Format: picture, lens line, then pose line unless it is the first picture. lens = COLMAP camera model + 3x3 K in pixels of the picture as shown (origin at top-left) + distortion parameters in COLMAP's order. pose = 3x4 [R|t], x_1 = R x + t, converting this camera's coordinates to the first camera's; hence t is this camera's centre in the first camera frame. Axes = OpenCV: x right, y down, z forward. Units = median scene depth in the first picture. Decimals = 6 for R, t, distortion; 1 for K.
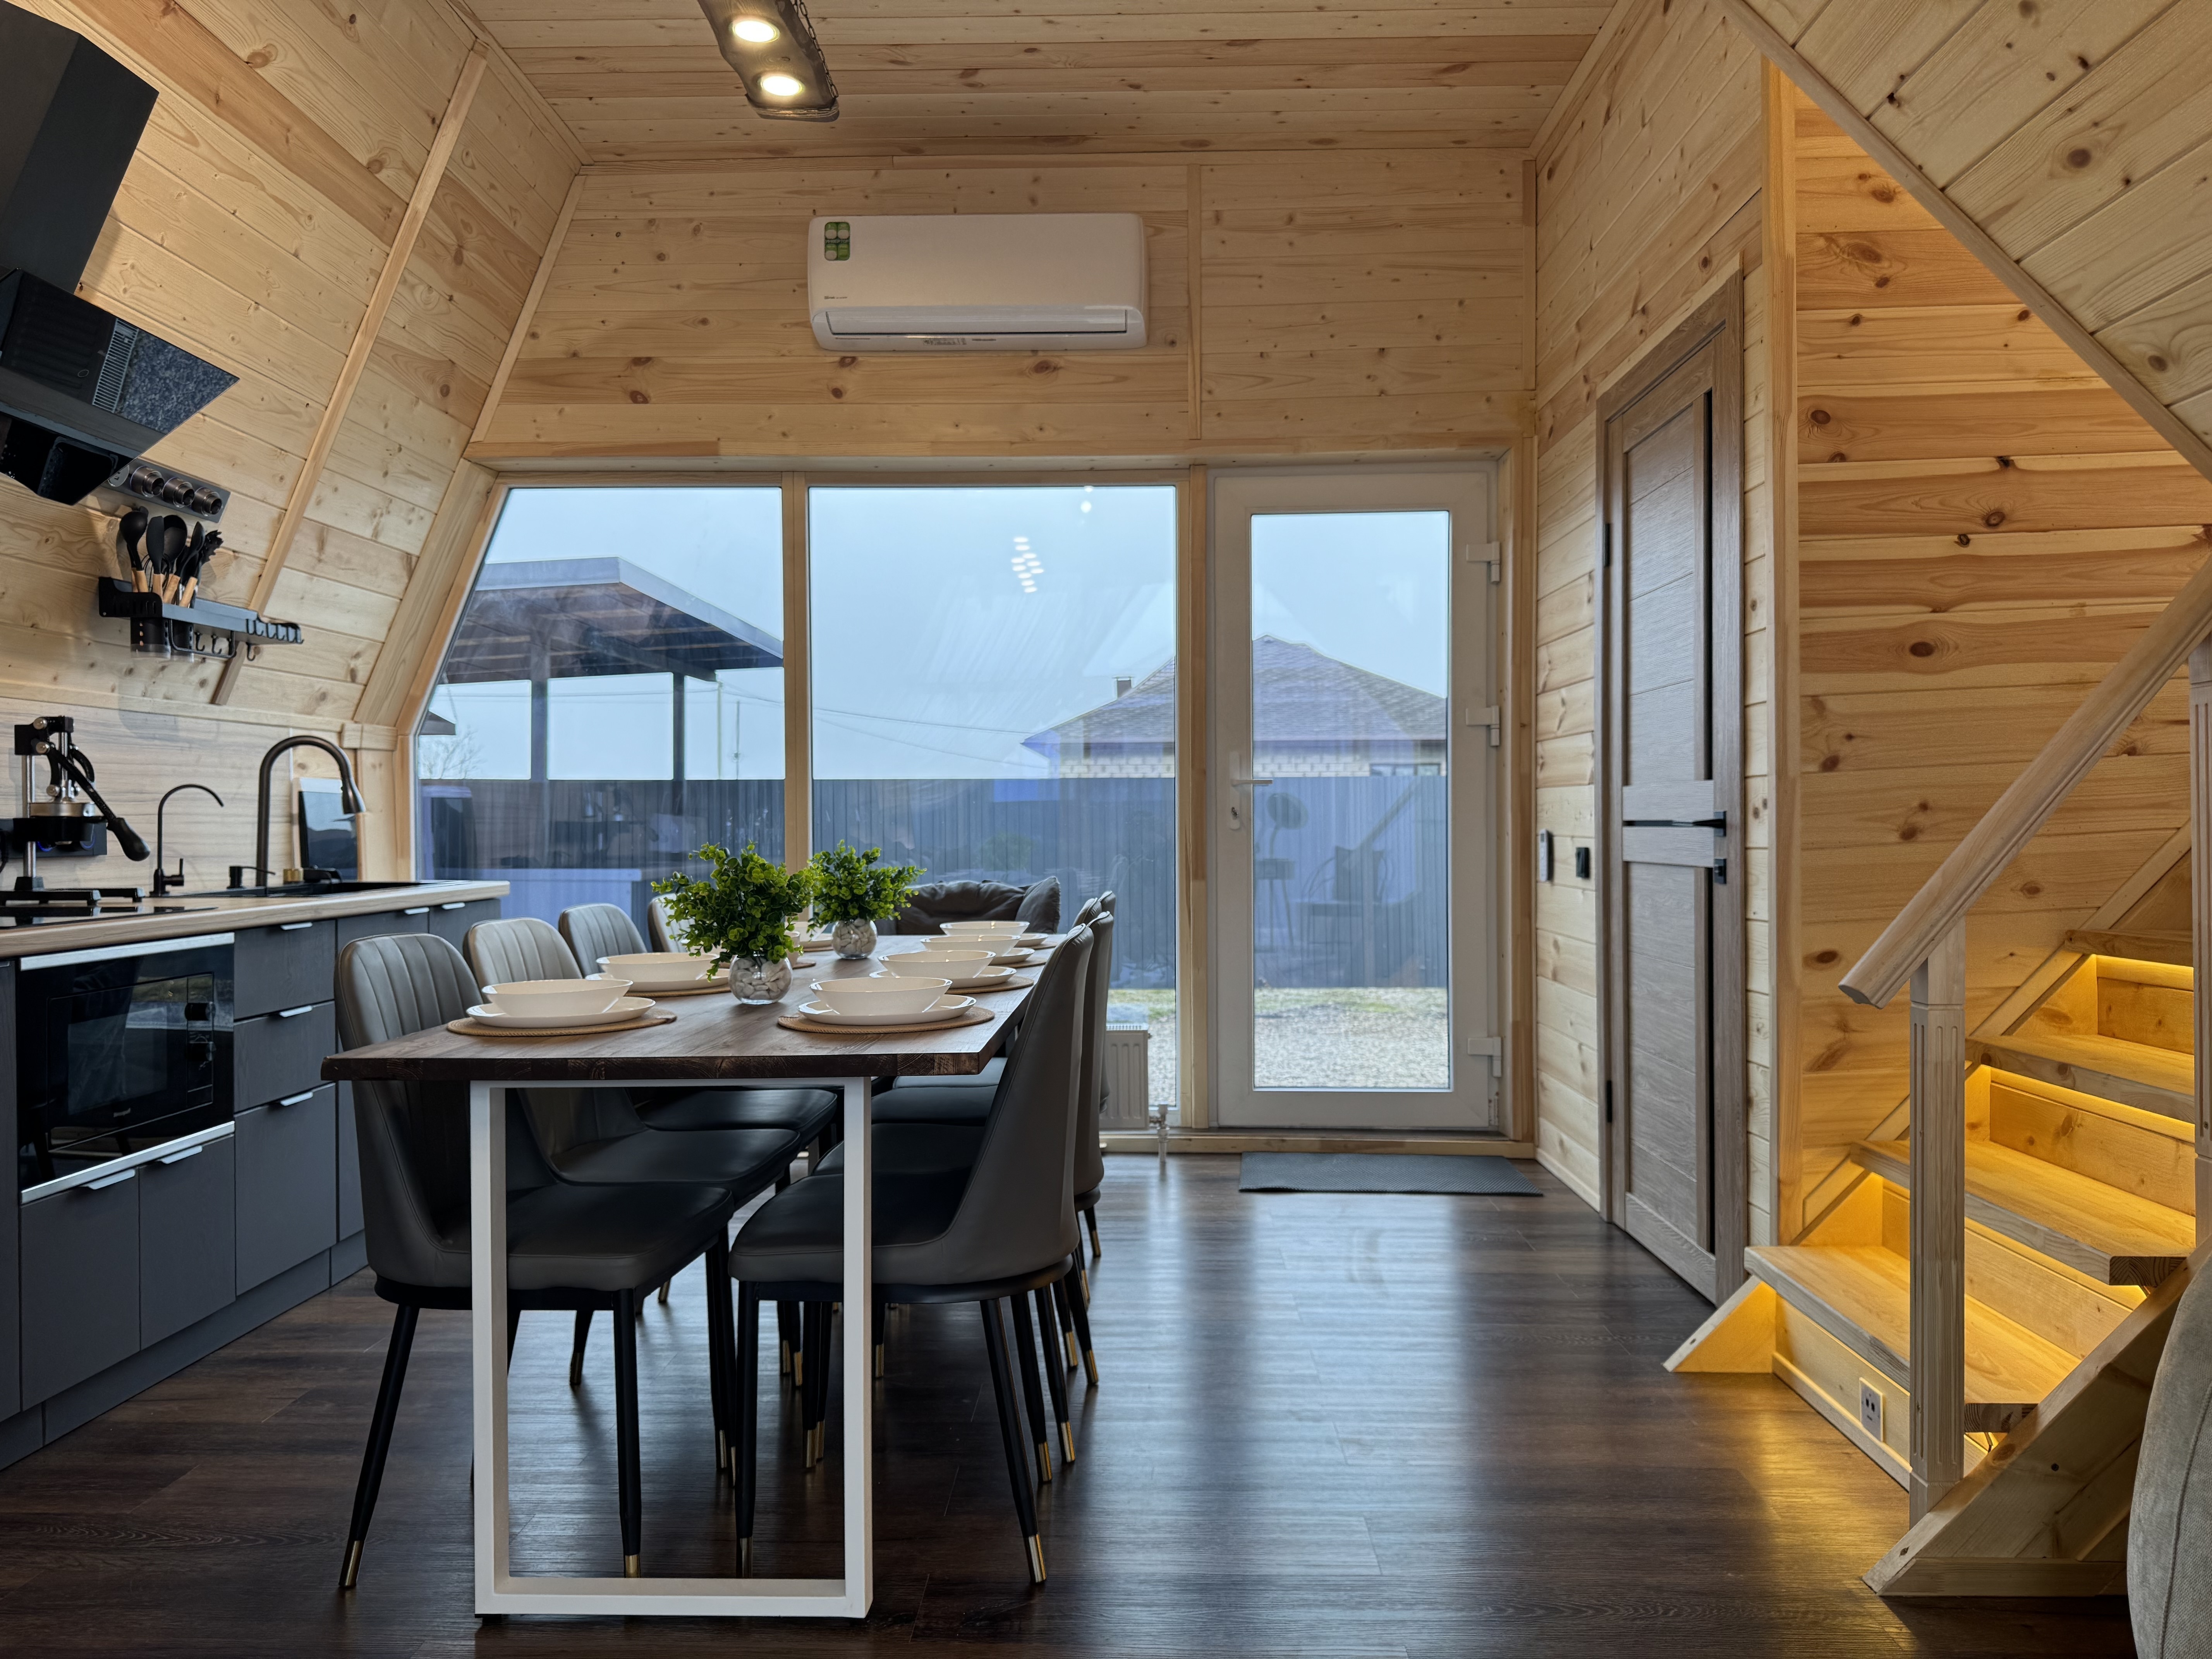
lens RADIAL K [[1577.8, 0, 1106.6], [0, 1577.8, 836.8], [0, 0, 1]] dist [-0.000288, -0.005335]
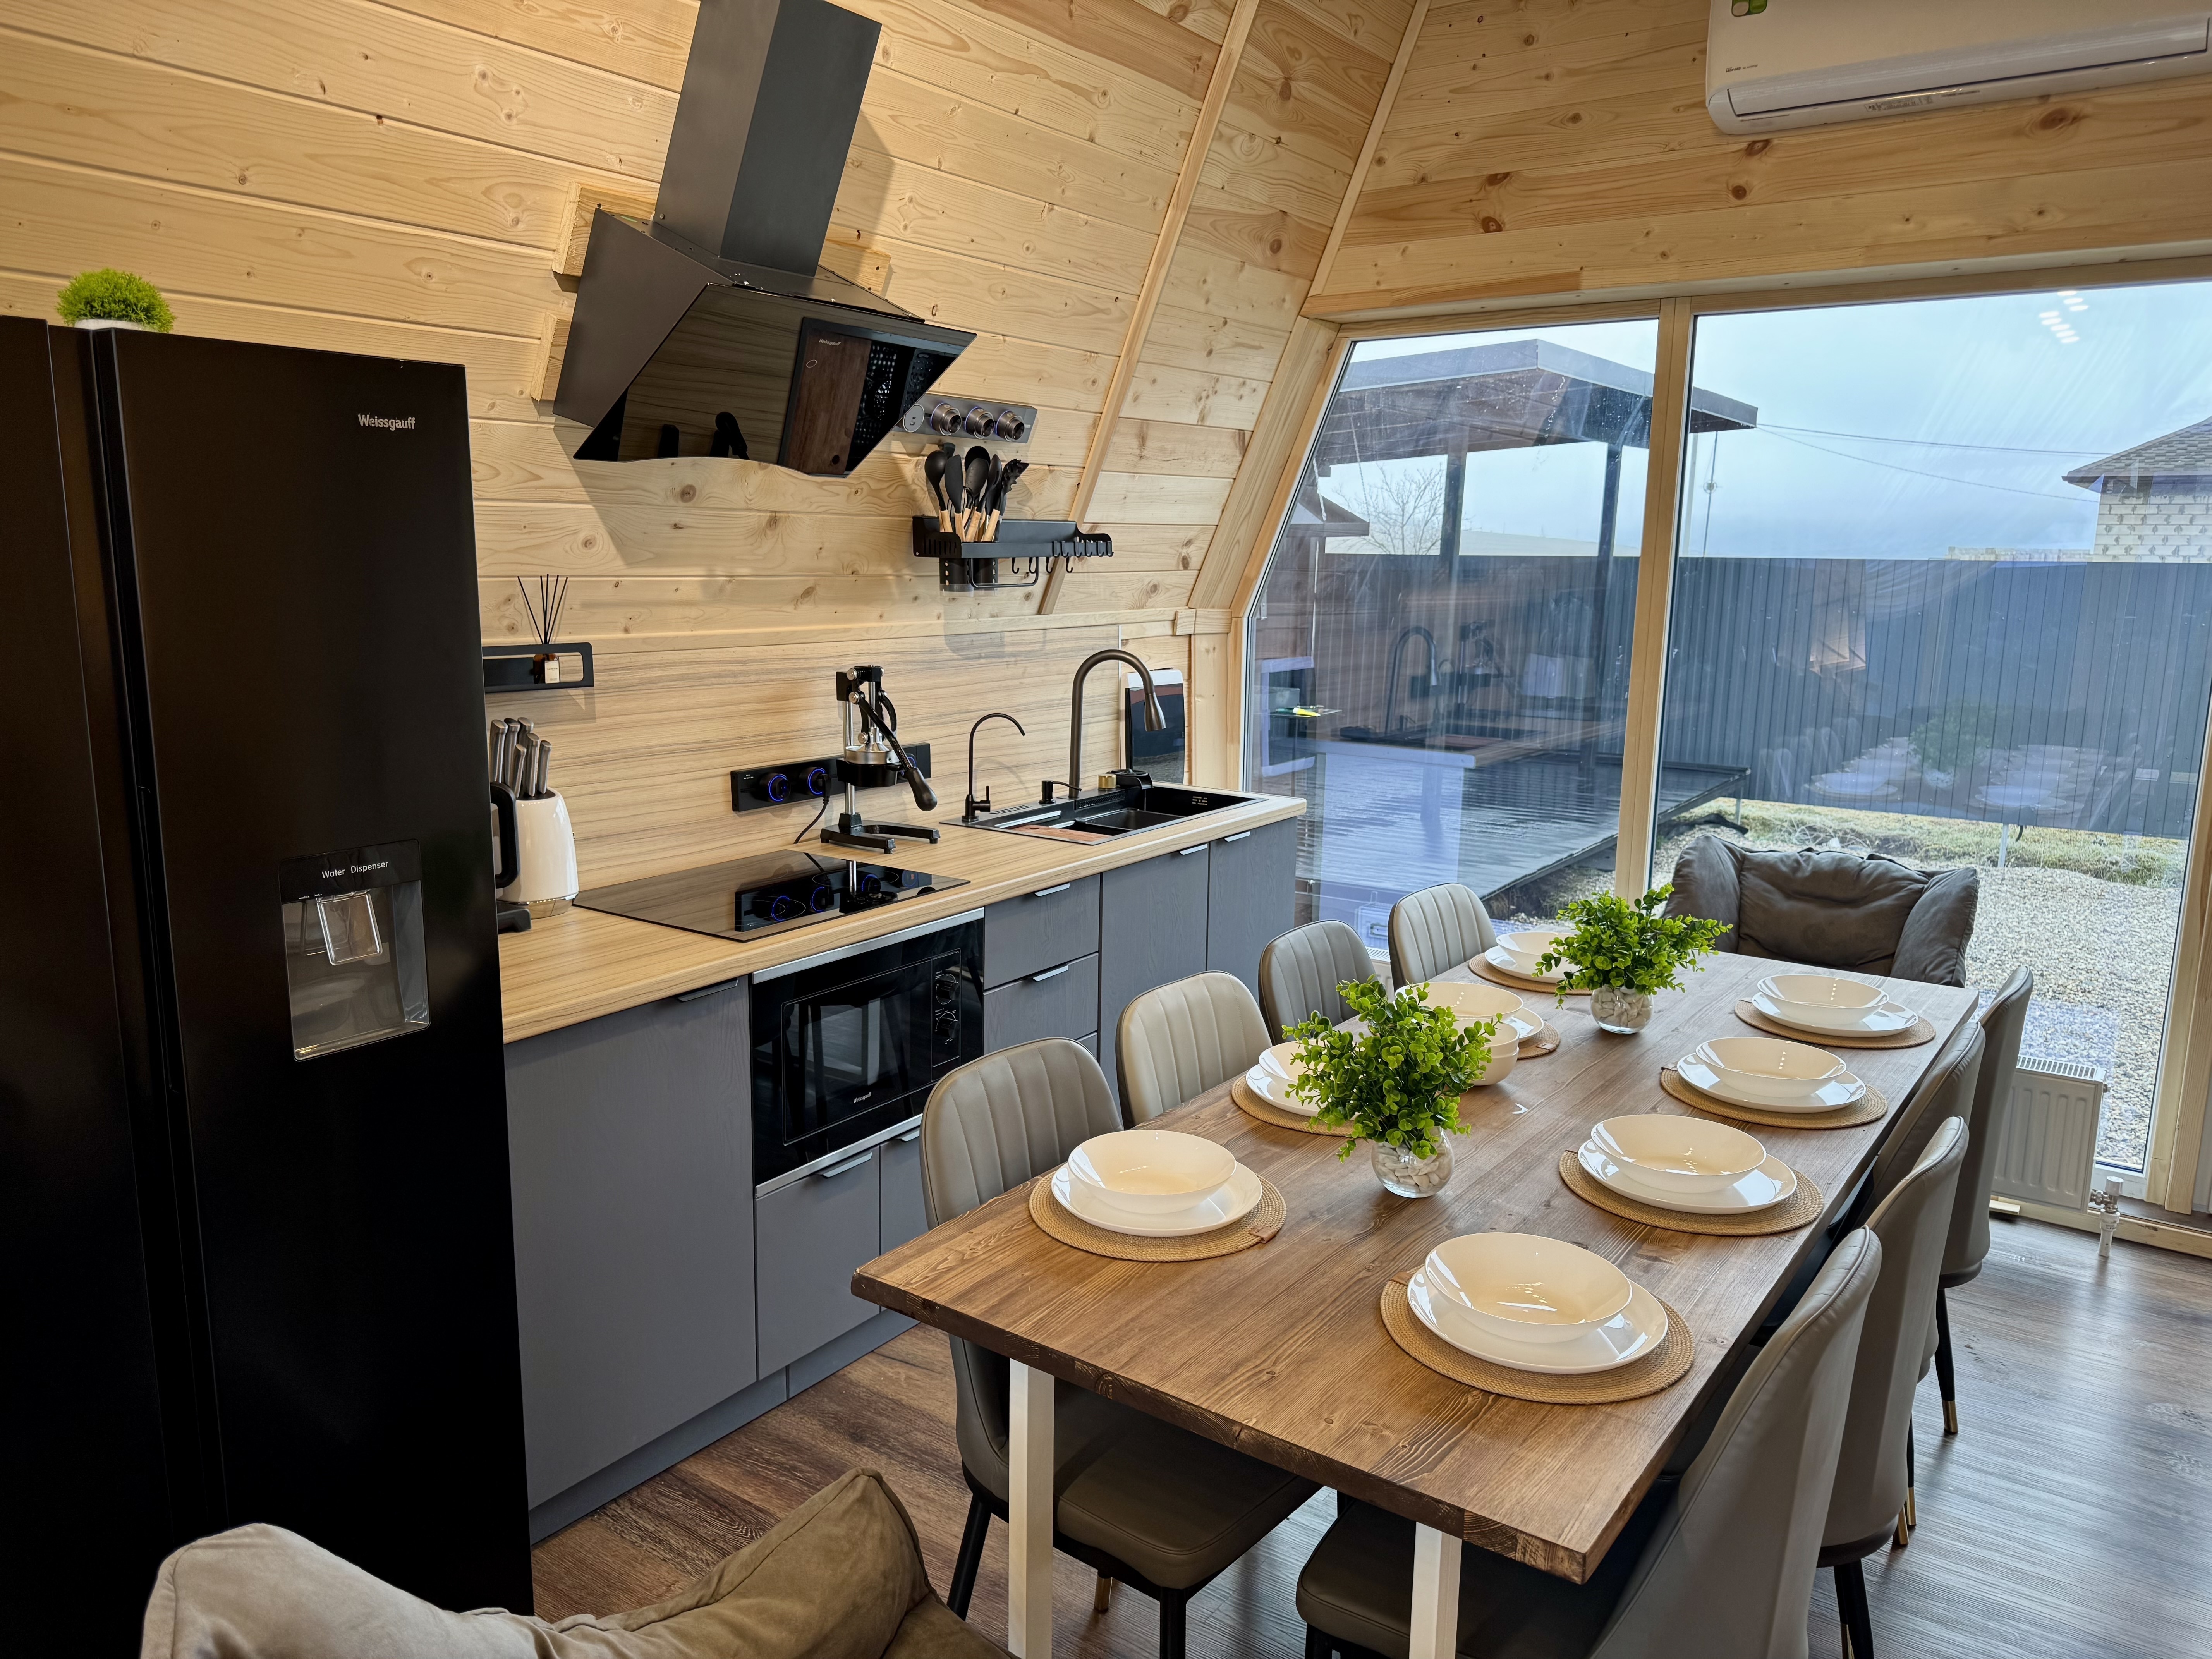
lens RADIAL K [[1557.5, 0, 1118.8], [0, 1557.5, 835.7], [0, 0, 1]] dist [0.072250, -0.090636]
pose [[0.829471, 0.114255, -0.546739, 0.051272], [-0.017288, 0.983638, 0.179328, -0.162838], [0.558282, -0.139295, 0.817874, 0.247177]]
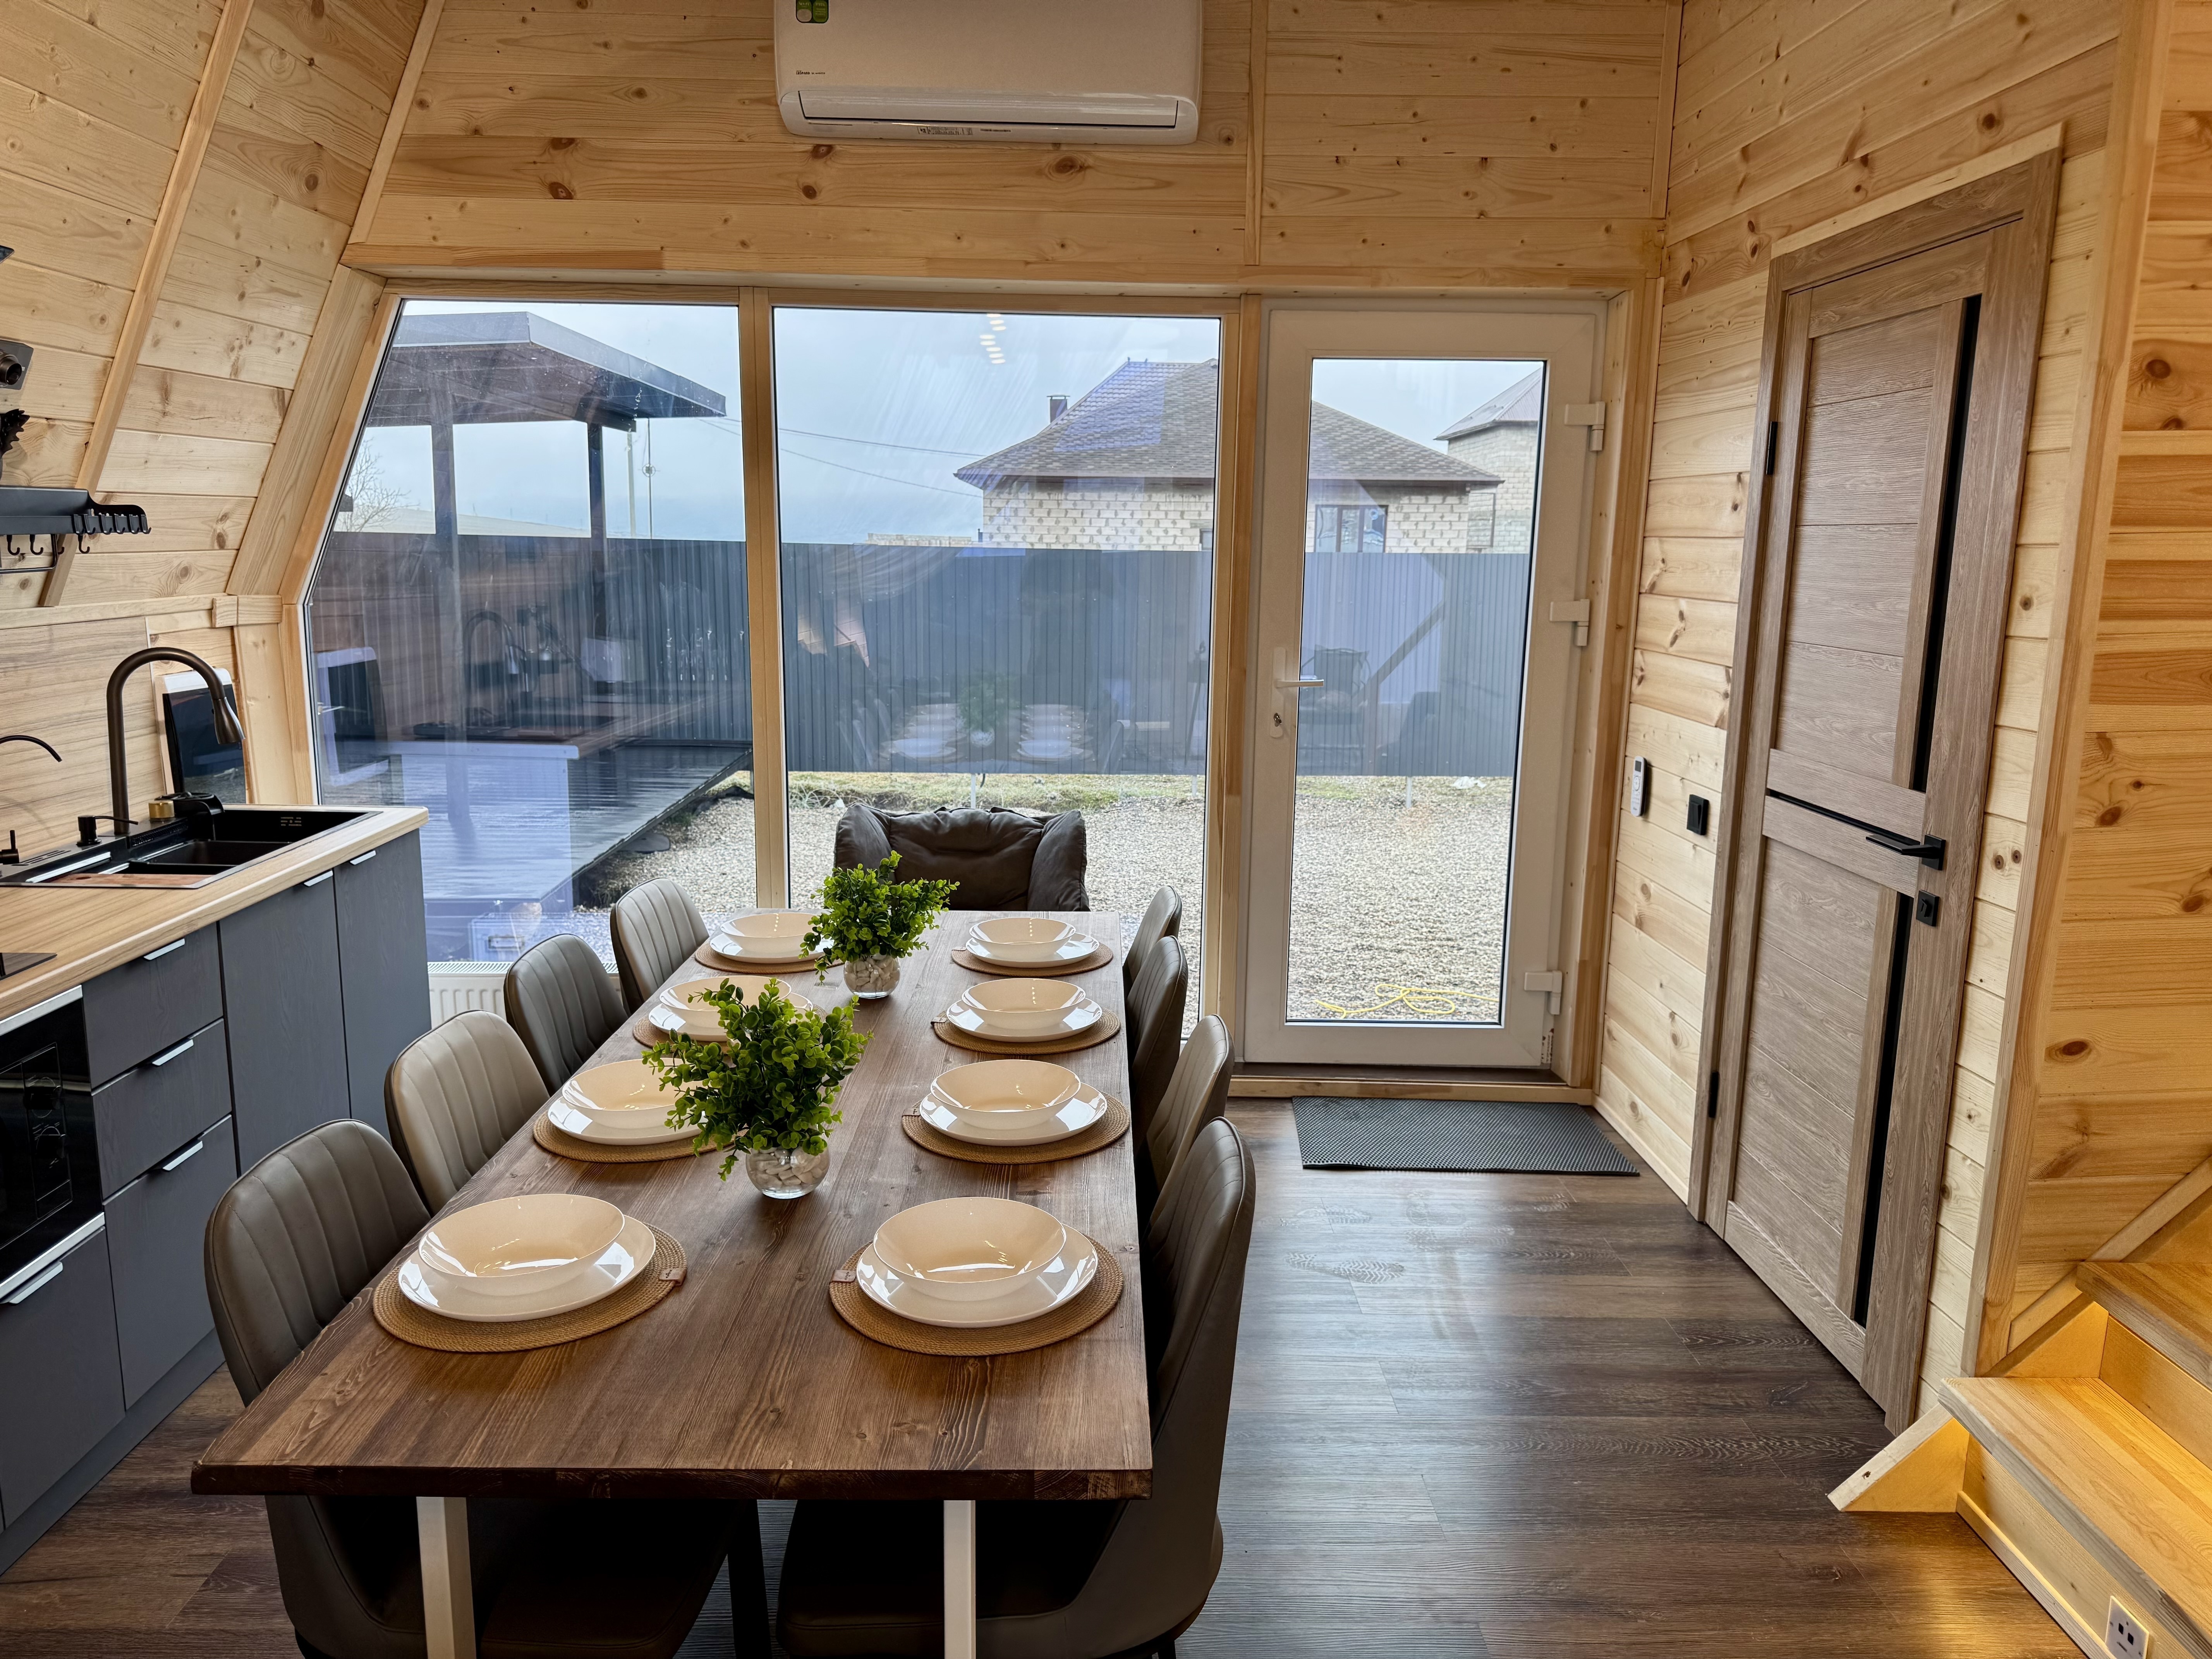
lens RADIAL K [[1572.6, 0, 1103.1], [0, 1572.6, 832.5], [0, 0, 1]] dist [-0.003989, 0.001752]
pose [[0.998749, 0.012210, 0.048497, -0.086355], [-0.020584, 0.984152, 0.176127, -0.159980], [-0.045578, -0.176904, 0.983172, 0.225001]]
